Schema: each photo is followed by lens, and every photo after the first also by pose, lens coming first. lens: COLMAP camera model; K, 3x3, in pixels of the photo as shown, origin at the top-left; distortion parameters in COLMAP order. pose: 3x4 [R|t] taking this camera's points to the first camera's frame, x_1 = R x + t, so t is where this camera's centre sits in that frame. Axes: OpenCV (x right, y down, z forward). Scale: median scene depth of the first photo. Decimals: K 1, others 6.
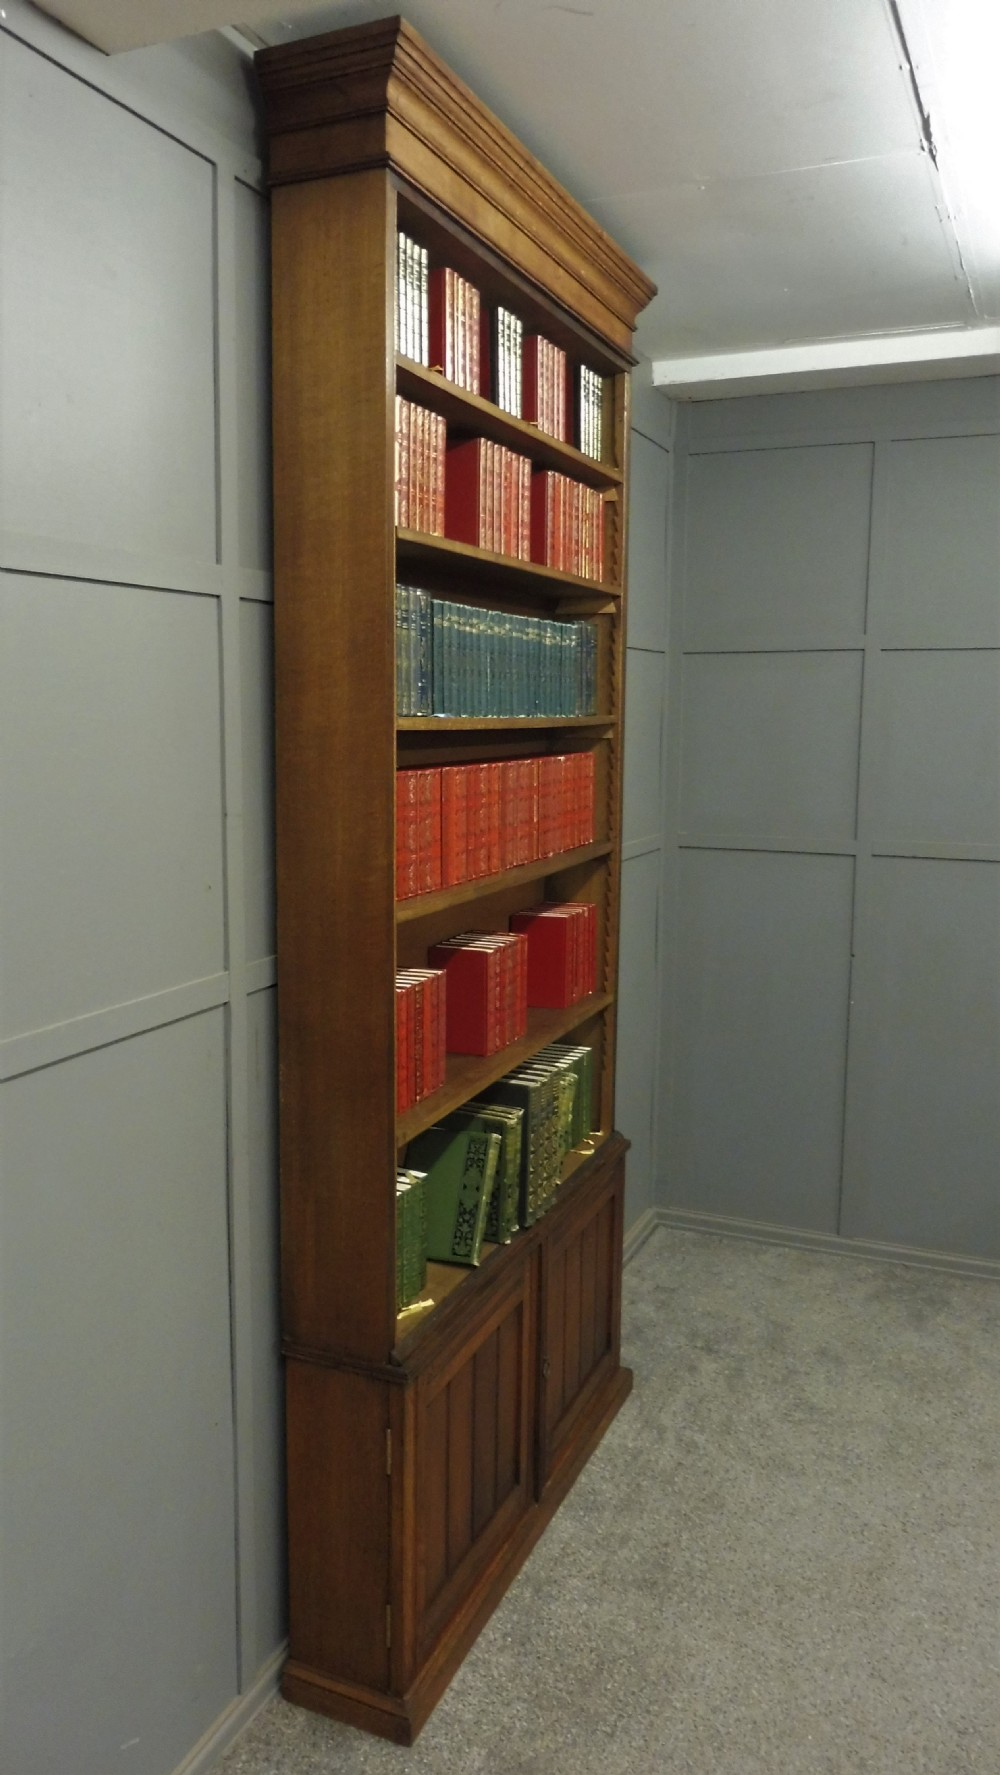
lens RADIAL K [[1331.9, 0, 426.4], [0, 1331.9, 870.6], [0, 0, 1]] dist [-0.050008, 0.003328]
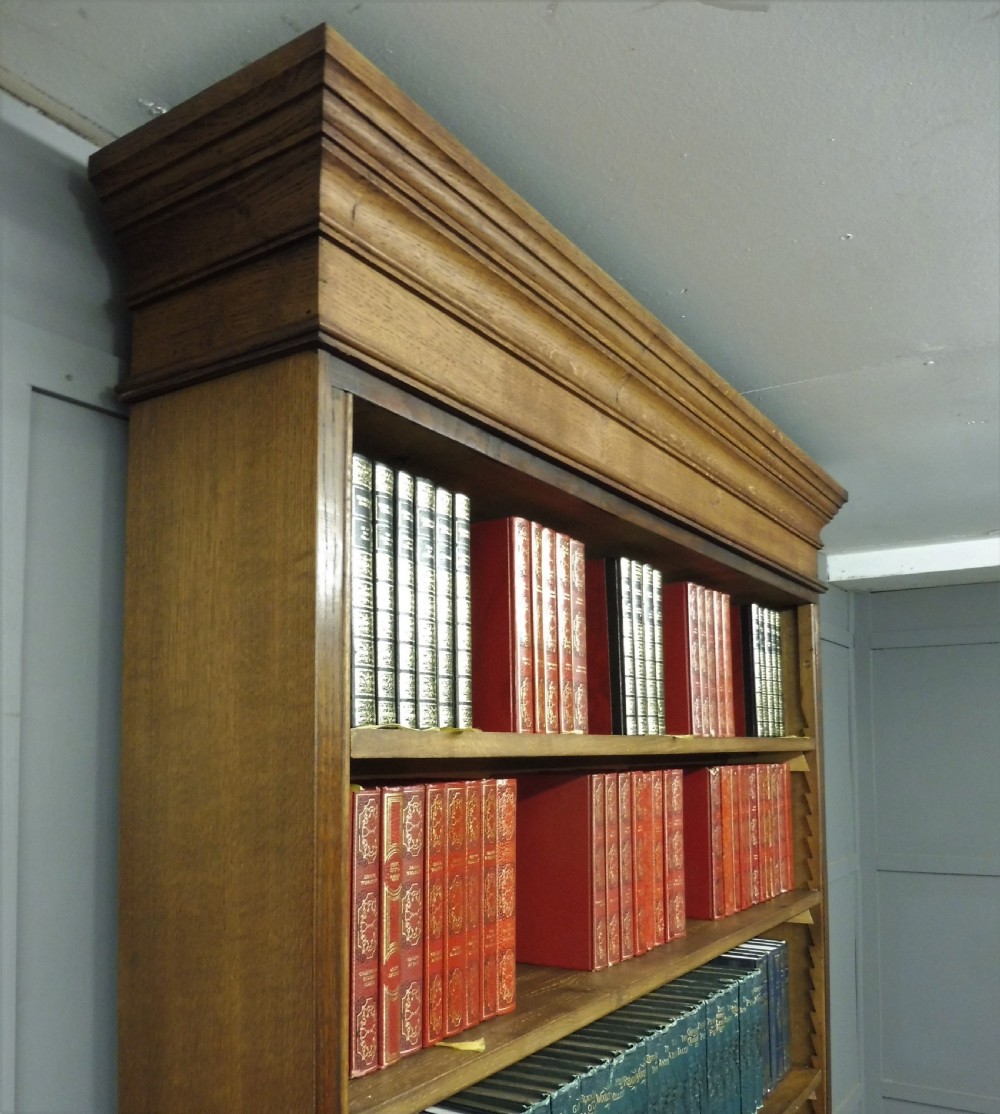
lens RADIAL K [[980.4, 0, 508.2], [0, 980.4, 679.8], [0, 0, 1]] dist [-0.026930, -0.028105]
pose [[0.992204, -0.021866, -0.122692, 0.059572], [-0.002098, 0.981418, -0.191869, -0.289587], [0.124608, 0.190631, 0.973721, 0.566538]]
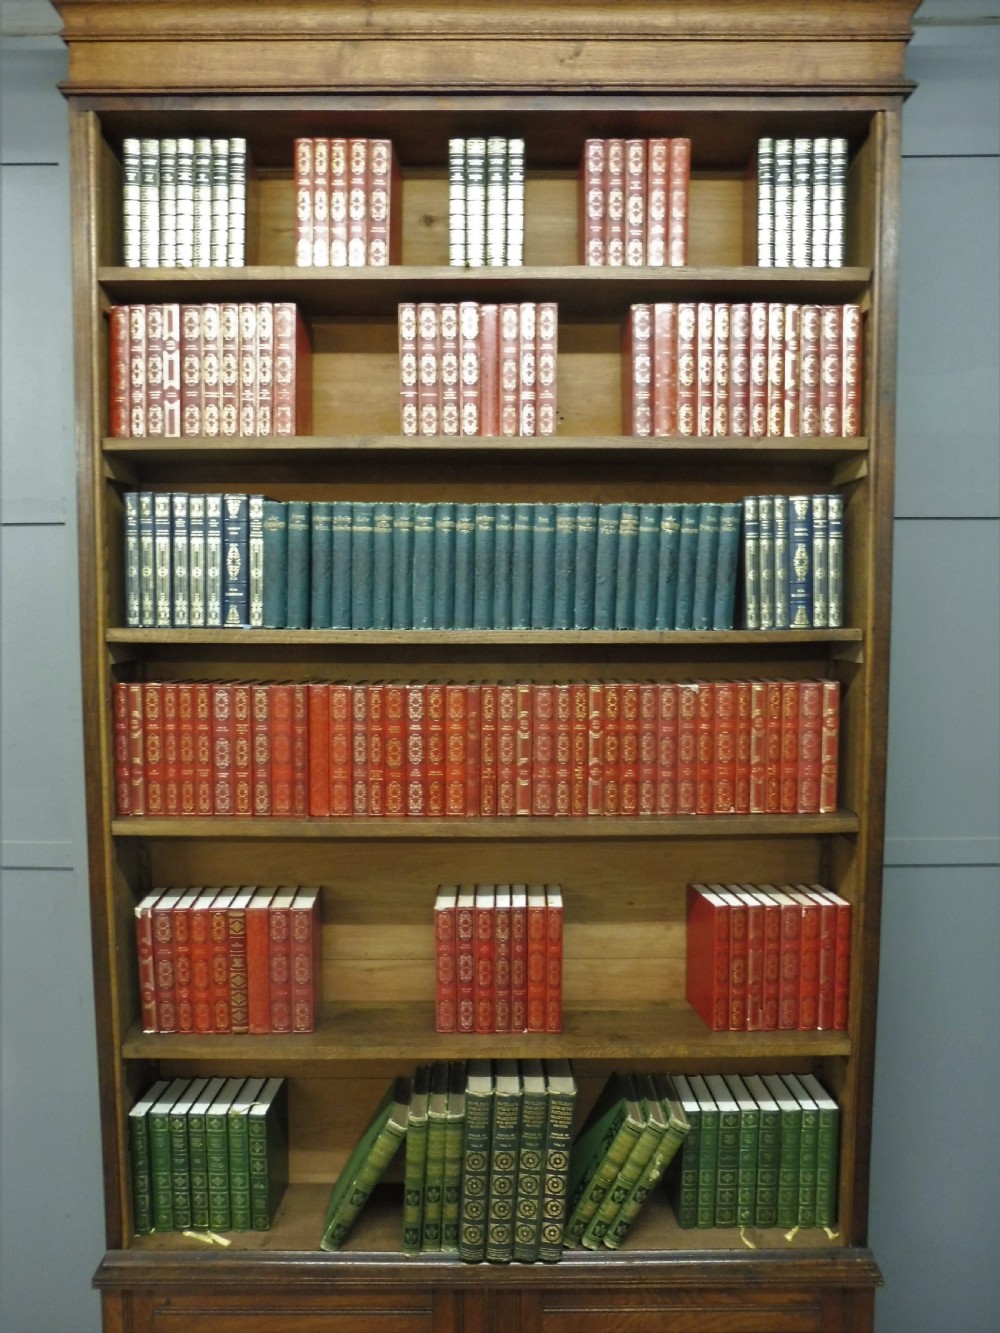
lens RADIAL K [[994.3, 0, 485.6], [0, 994.3, 696.8], [0, 0, 1]] dist [-0.051624, 0.022046]
pose [[0.423738, 0.067271, -0.903283, 0.669392], [-0.109247, 0.993754, 0.022760, -0.097497], [0.899172, 0.089037, 0.428440, 0.813313]]
